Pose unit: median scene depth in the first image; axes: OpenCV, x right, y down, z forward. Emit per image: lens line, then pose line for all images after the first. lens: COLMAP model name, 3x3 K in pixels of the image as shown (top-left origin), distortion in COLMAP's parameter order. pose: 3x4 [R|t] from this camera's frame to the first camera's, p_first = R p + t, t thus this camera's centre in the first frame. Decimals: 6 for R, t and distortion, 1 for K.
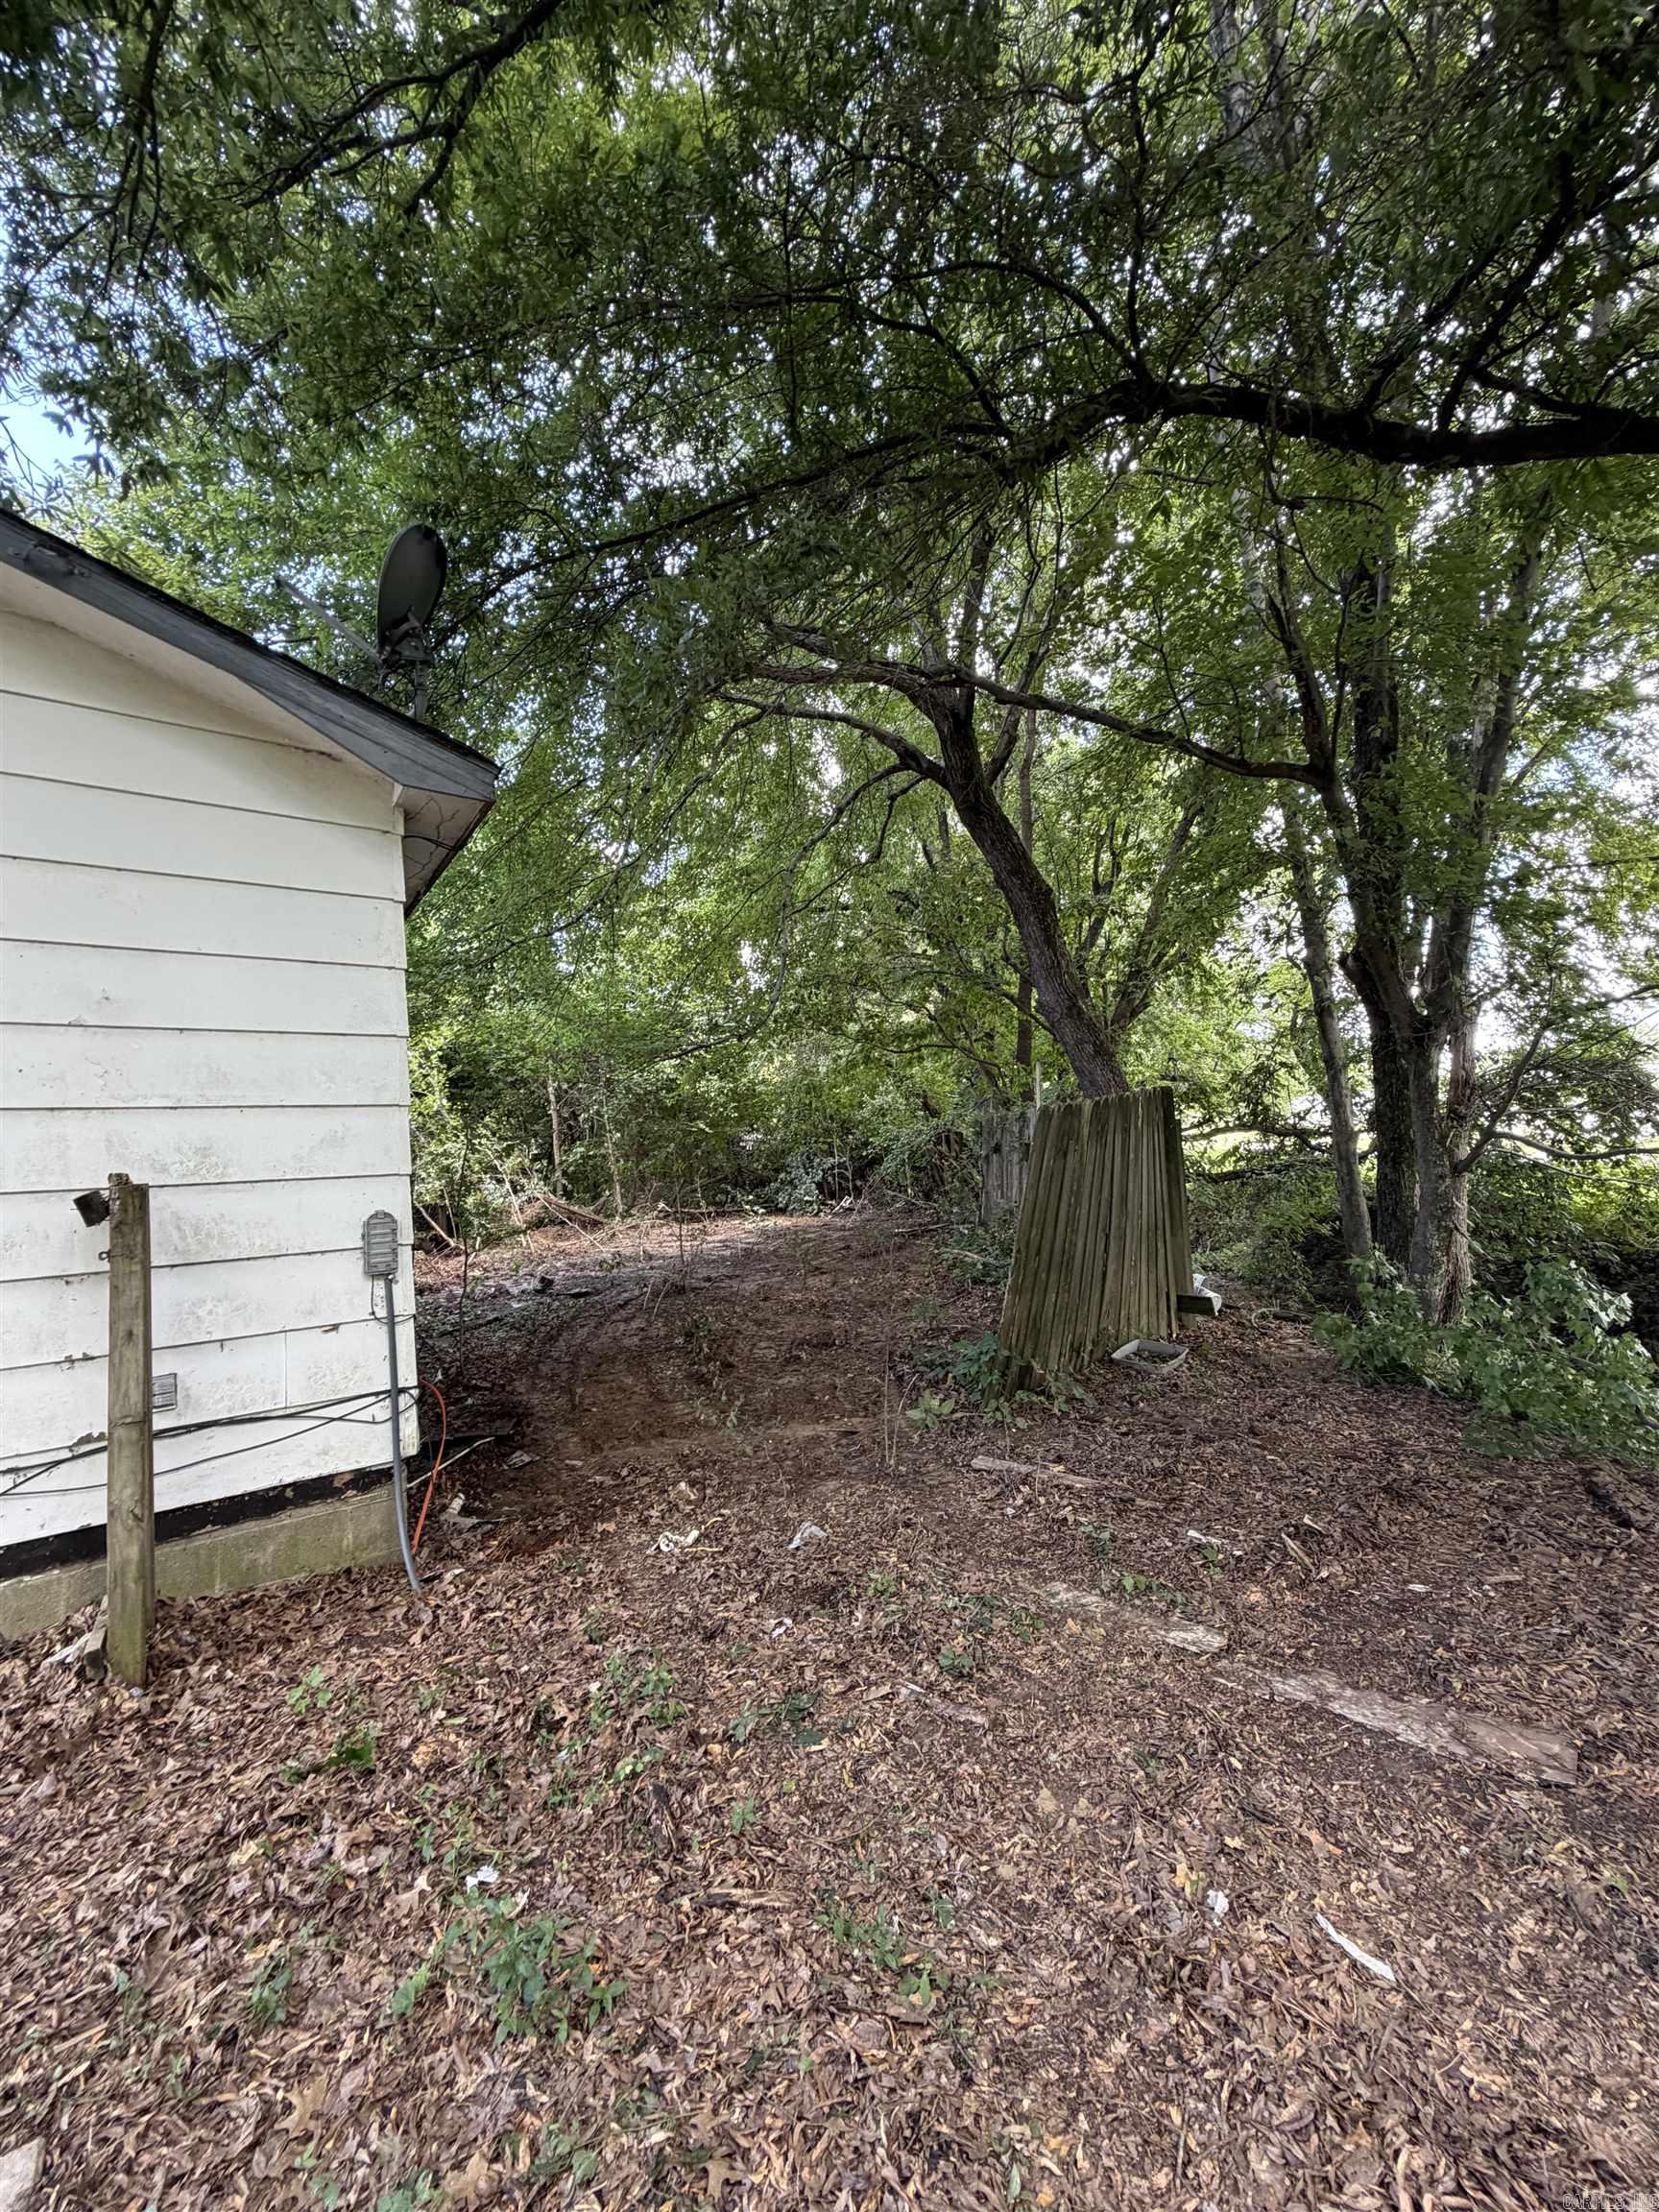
lens RADIAL K [[878.7, 0, 829.5], [0, 878.7, 1106.0], [0, 0, 1]] dist [0.000620, -0.000178]
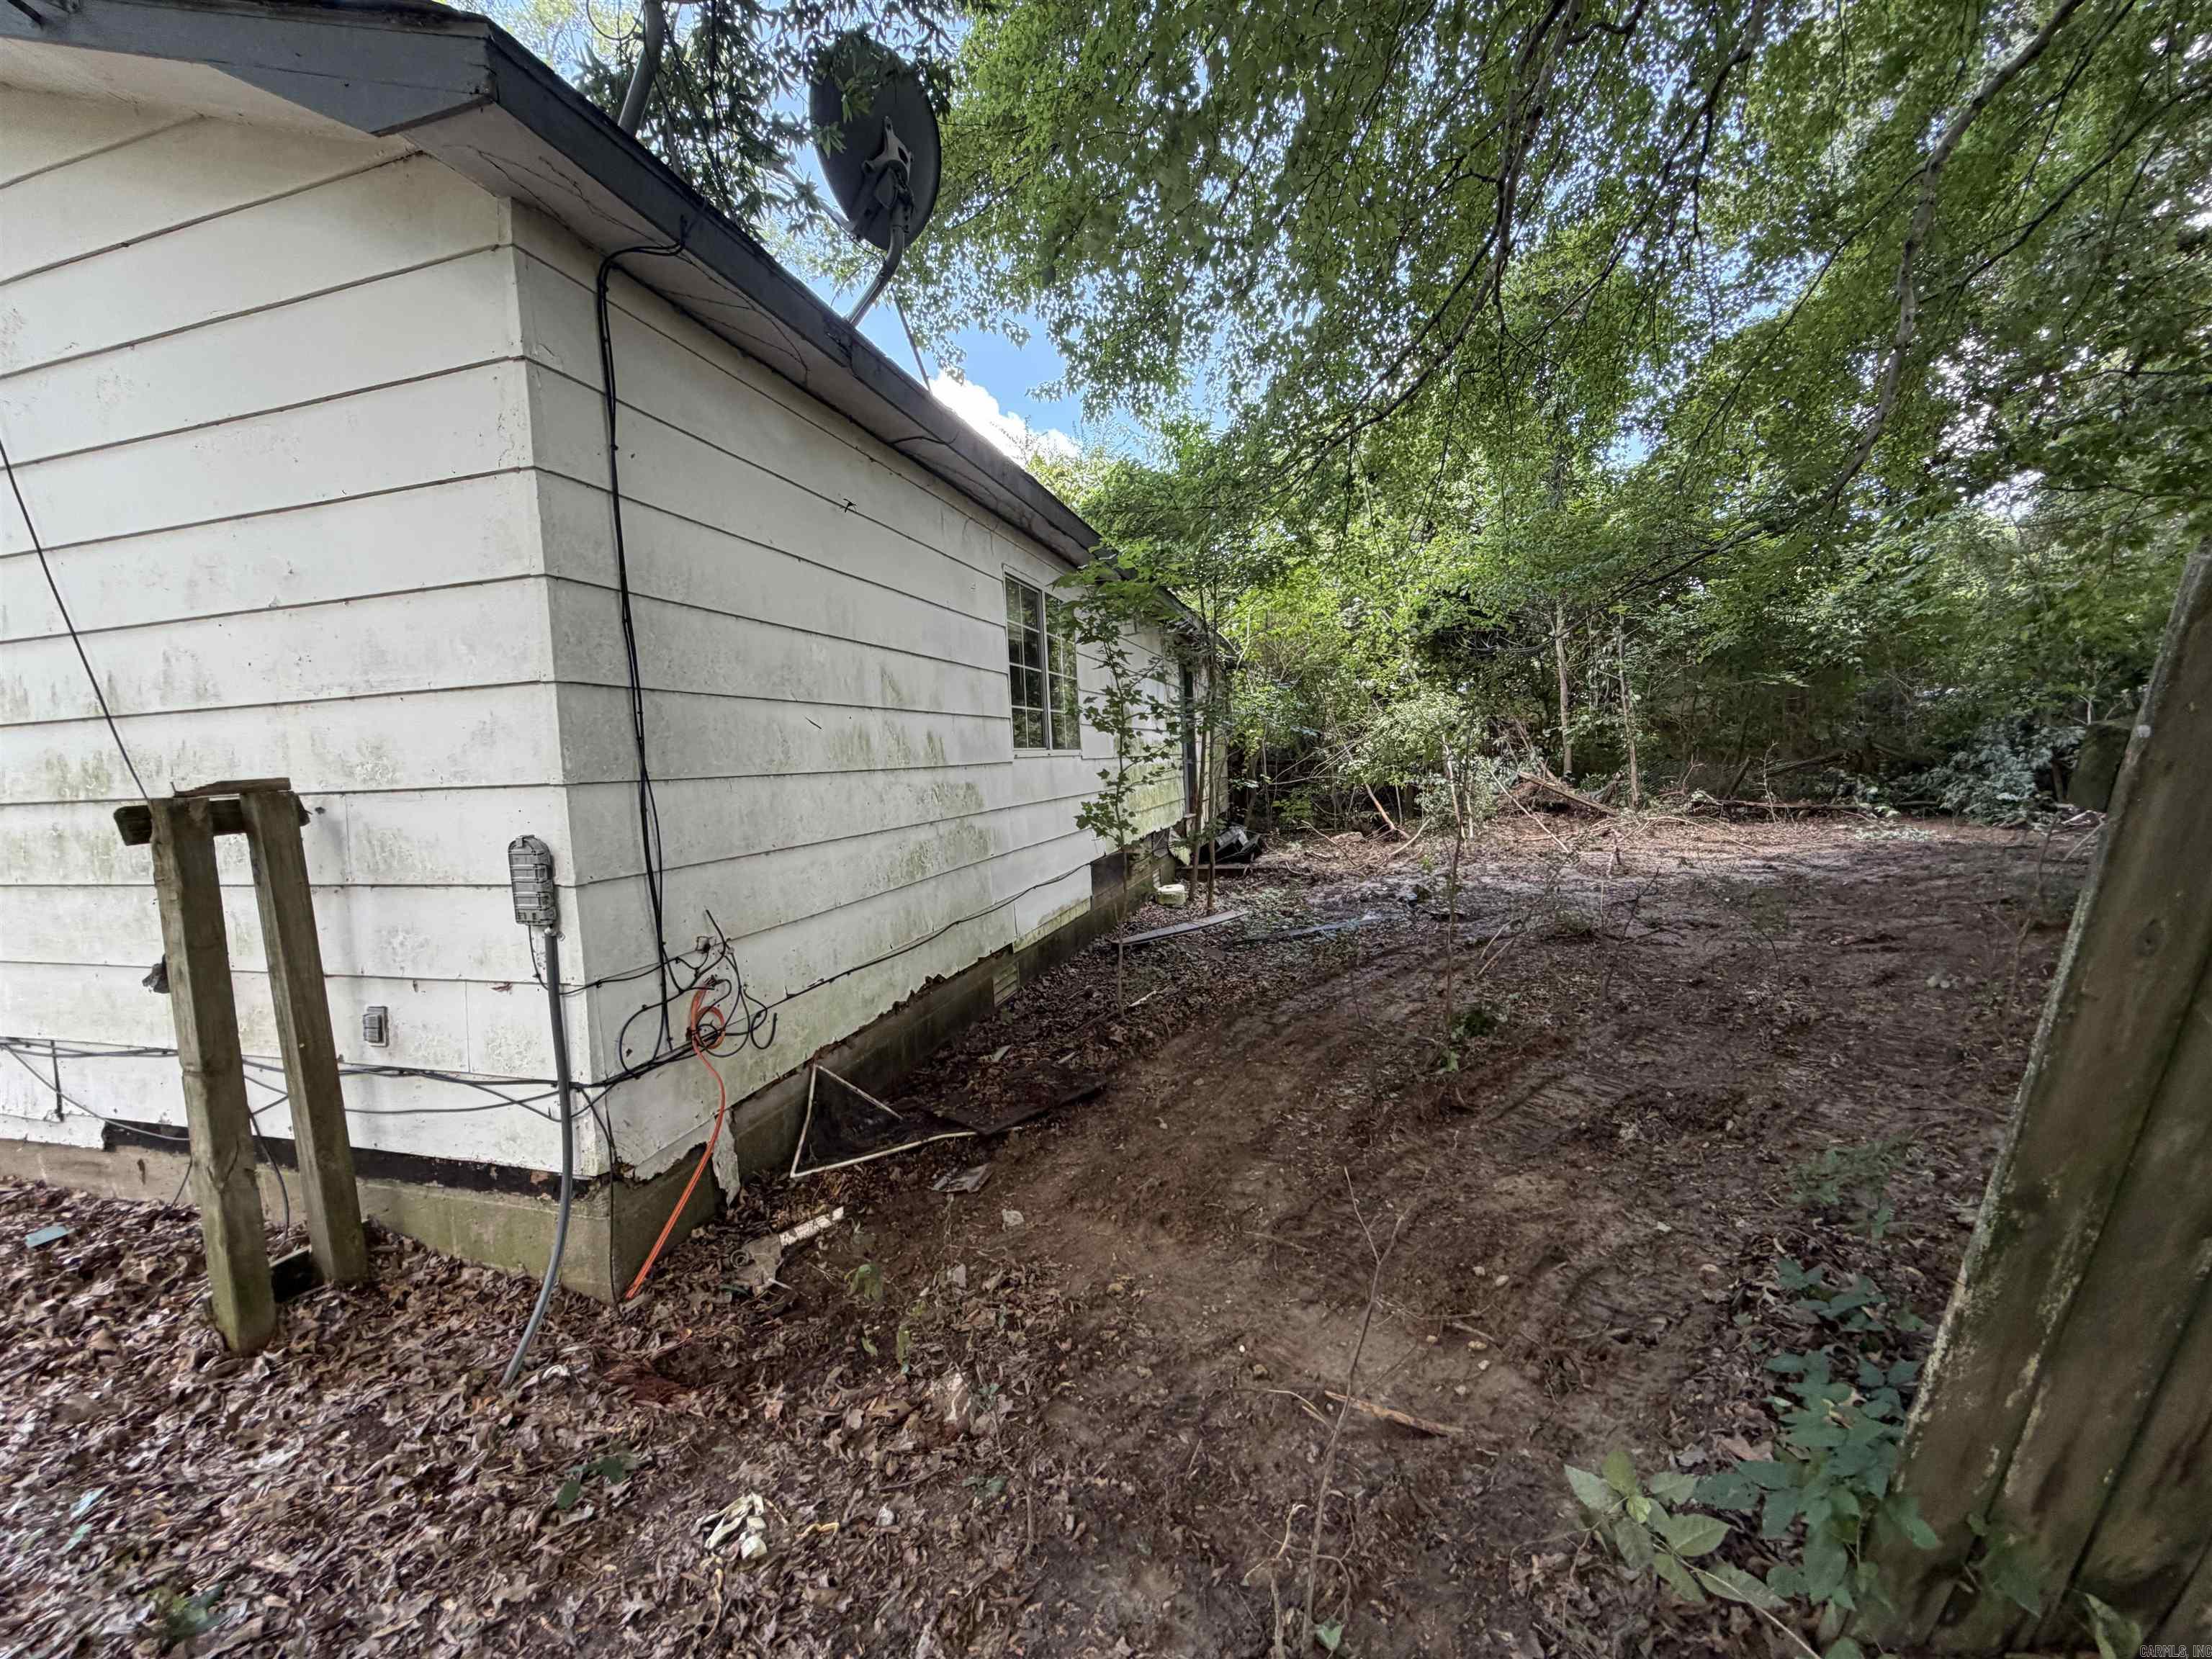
lens RADIAL K [[878.7, 0, 1101.4], [0, 878.7, 830.8], [0, 0, 1]] dist [0.000620, -0.000178]
pose [[0.622669, 0.089312, -0.777371, 0.316414], [0.051884, 0.986566, 0.154905, 0.030464], [0.780763, -0.136787, 0.609671, 0.926086]]
